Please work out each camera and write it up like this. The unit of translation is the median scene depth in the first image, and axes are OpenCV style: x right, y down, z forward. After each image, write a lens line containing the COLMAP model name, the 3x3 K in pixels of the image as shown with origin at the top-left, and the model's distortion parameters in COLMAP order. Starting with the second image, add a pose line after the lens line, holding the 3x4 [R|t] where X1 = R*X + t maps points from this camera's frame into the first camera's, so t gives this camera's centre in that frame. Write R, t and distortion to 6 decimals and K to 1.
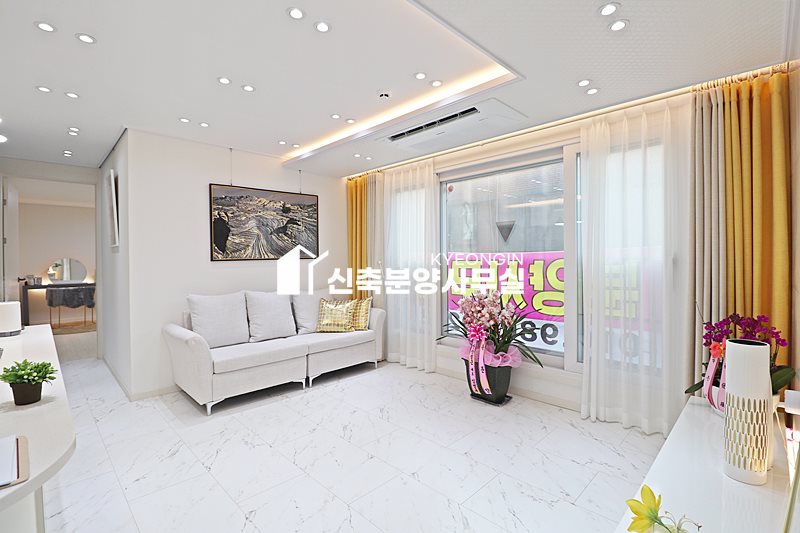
lens RADIAL K [[369.4, 0, 399.2], [0, 369.4, 260.0], [0, 0, 1]] dist [-0.008224, -0.009217]
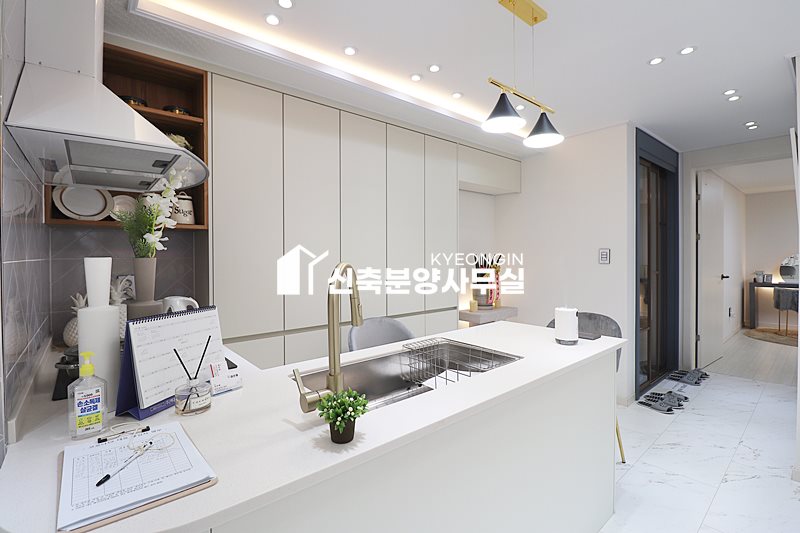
lens RADIAL K [[369.4, 0, 395.6], [0, 369.4, 261.2], [0, 0, 1]] dist [-0.008224, -0.009217]
pose [[-0.084273, 0.023060, -0.996176, -0.039917], [0.001669, 0.999734, 0.023001, -0.012833], [0.996441, 0.000276, -0.084289, 0.287519]]
